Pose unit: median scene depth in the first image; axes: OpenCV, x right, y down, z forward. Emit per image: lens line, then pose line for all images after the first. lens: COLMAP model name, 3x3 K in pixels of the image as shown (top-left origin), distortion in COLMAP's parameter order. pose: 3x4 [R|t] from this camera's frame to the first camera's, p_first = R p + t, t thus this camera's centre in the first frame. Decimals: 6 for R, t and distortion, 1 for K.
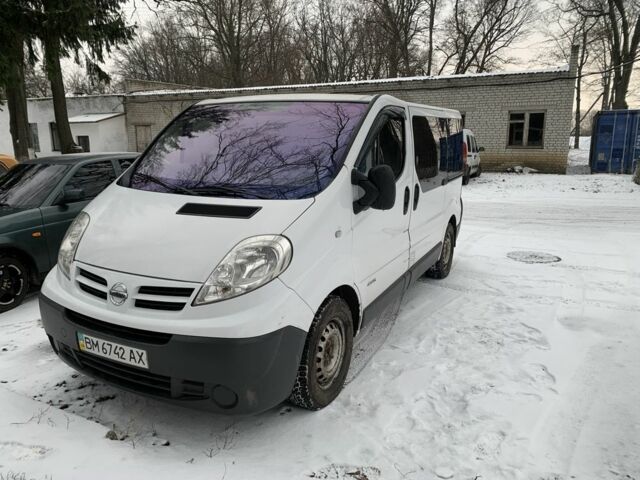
lens RADIAL K [[488.6, 0, 313.6], [0, 488.6, 241.4], [0, 0, 1]] dist [0.013154, -0.001116]
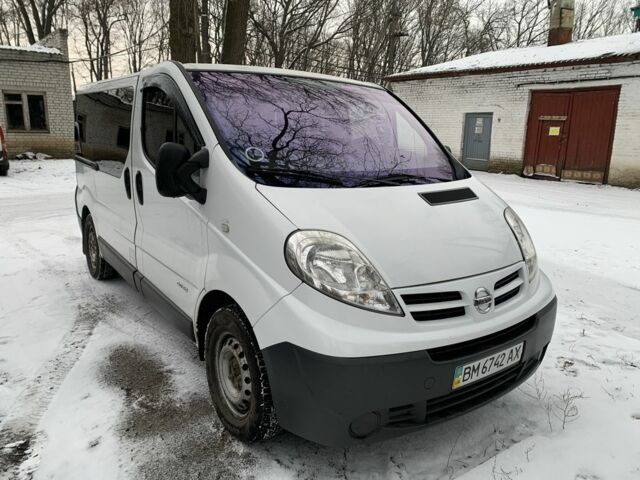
lens RADIAL K [[488.6, 0, 317.1], [0, 488.6, 236.3], [0, 0, 1]] dist [0.013154, -0.001116]
pose [[0.472102, -0.179713, 0.863031, -0.373675], [0.162611, 0.979953, 0.115107, -0.044470], [-0.866416, 0.085996, 0.491861, 0.242002]]
